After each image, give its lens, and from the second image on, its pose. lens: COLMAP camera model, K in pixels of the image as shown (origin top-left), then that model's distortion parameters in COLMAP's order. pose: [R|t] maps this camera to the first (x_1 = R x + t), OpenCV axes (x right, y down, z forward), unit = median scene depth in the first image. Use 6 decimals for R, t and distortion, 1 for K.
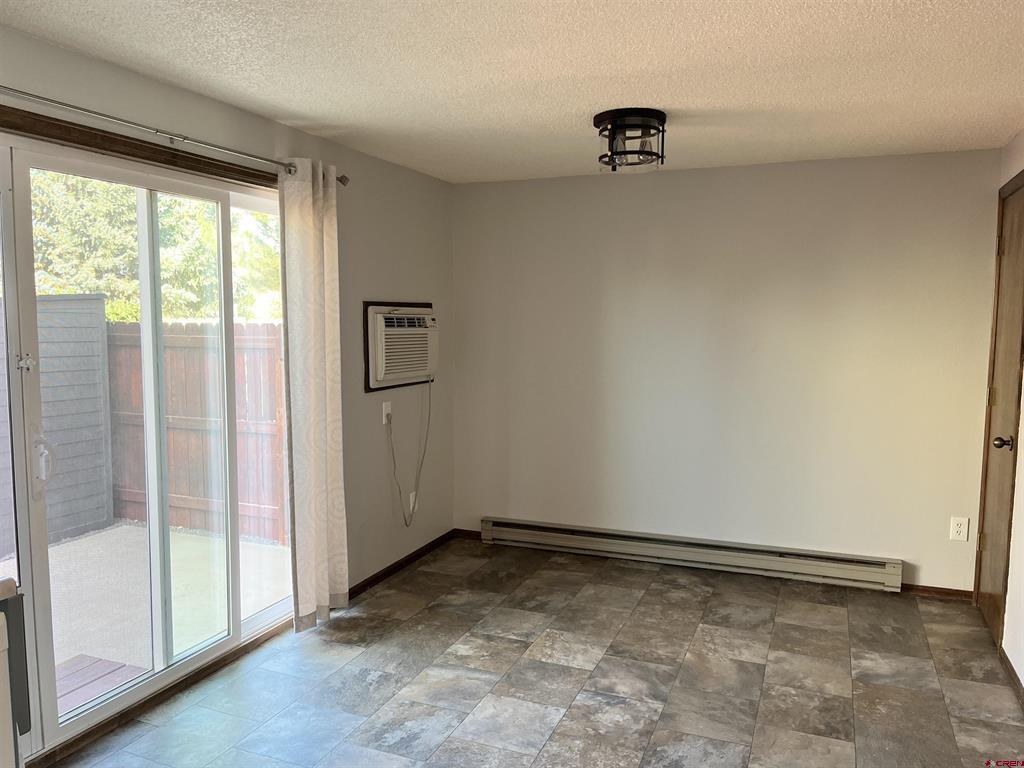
lens RADIAL K [[779.1, 0, 512.0], [0, 779.1, 384.0], [0, 0, 1]] dist [0.055684, -0.080443]
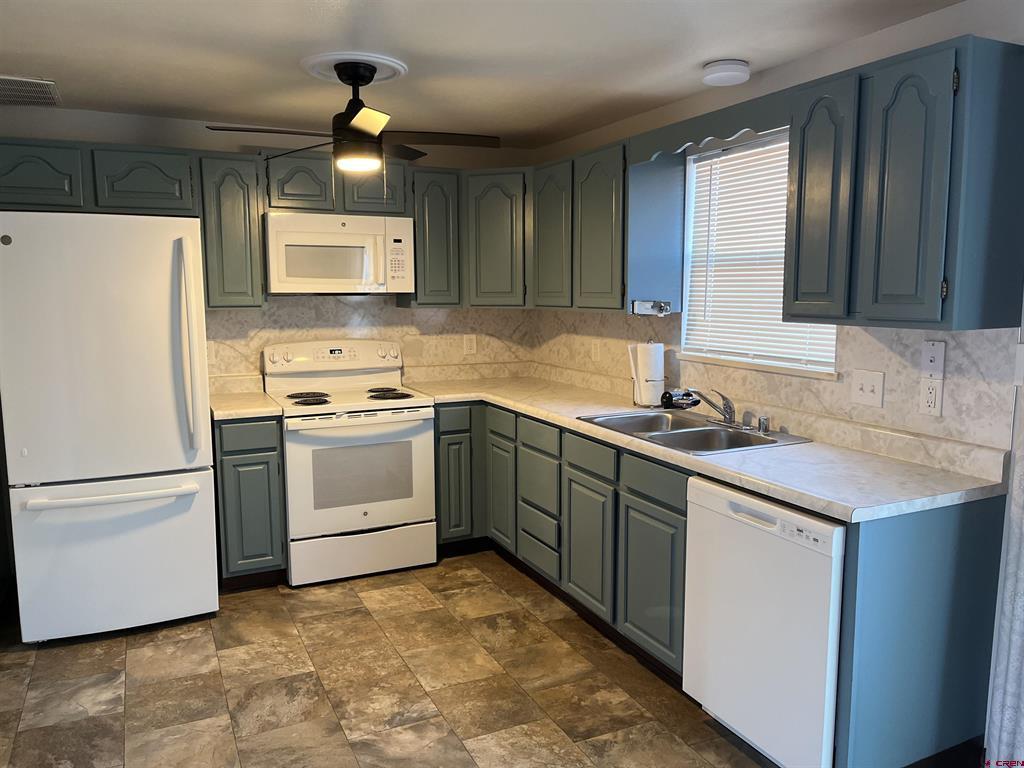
lens RADIAL K [[756.8, 0, 512.0], [0, 756.8, 384.0], [0, 0, 1]] dist [0.055630, -0.083203]
pose [[-0.669665, 0.094558, -0.736619, 0.647141], [-0.063052, 0.981041, 0.183255, -0.139052], [0.739982, 0.169165, -0.651007, 1.594783]]
